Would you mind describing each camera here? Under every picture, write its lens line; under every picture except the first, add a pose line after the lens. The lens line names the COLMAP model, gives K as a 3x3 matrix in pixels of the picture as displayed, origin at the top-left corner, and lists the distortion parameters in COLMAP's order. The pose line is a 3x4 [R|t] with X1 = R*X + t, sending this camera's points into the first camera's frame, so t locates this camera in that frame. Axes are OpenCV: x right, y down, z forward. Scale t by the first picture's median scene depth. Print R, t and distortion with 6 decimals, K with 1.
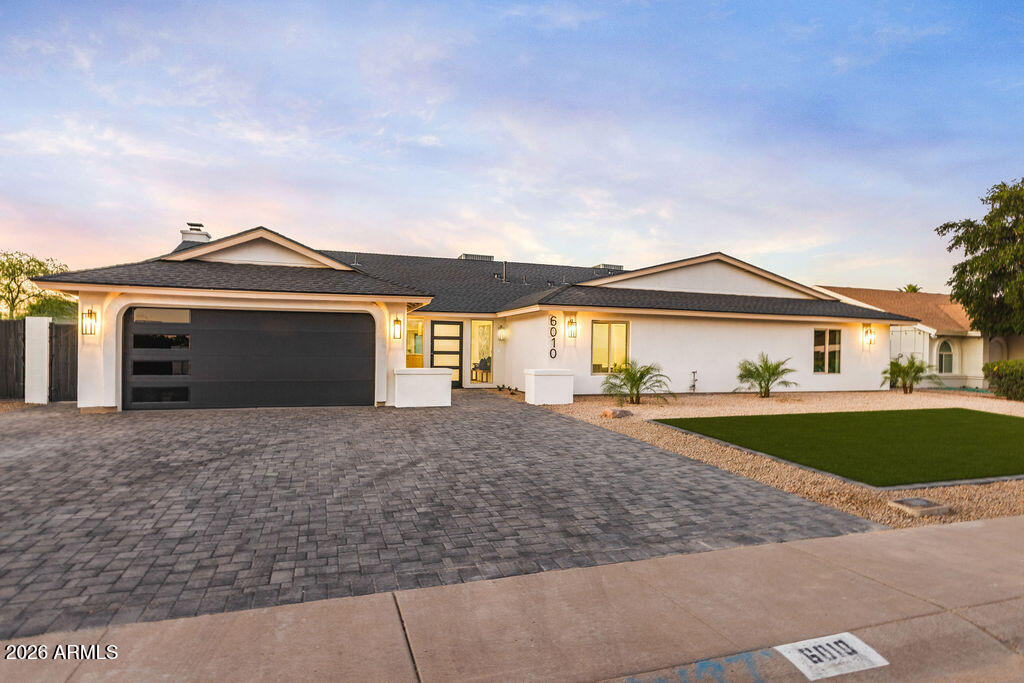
lens RADIAL K [[518.9, 0, 477.6], [0, 518.9, 347.0], [0, 0, 1]] dist [-0.003450, -0.000578]
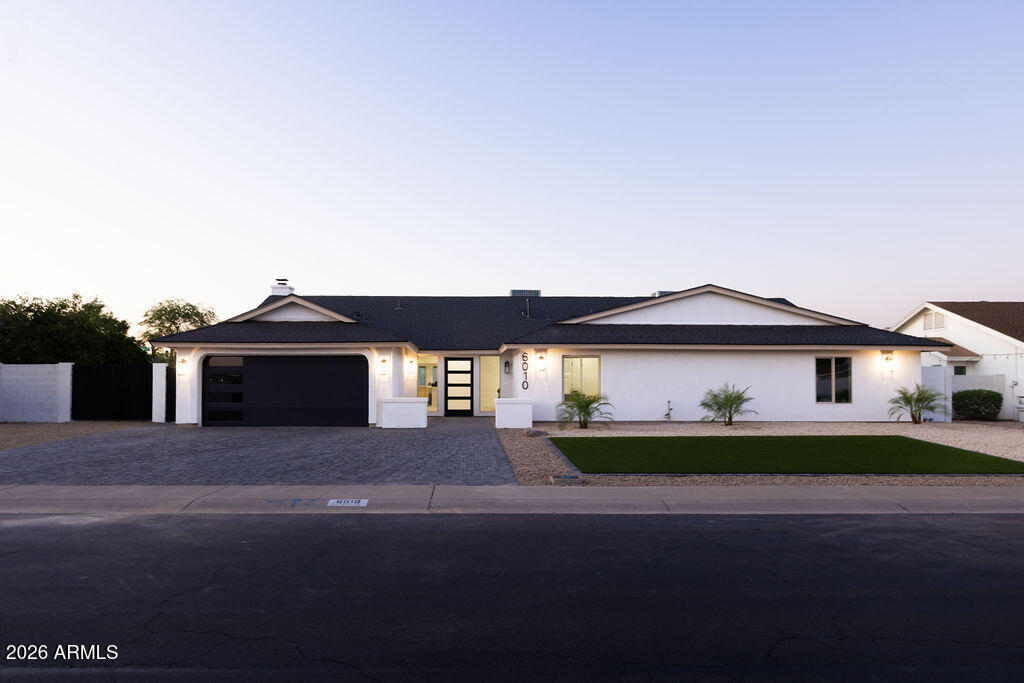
lens RADIAL K [[682.7, 0, 512.2], [0, 682.7, 346.8], [0, 0, 1]] dist [-0.010396, -0.001860]
pose [[0.956075, -0.024642, -0.292084, 0.538582], [0.011632, 0.998865, -0.046195, -0.002677], [0.292891, 0.040769, 0.955276, -0.443231]]
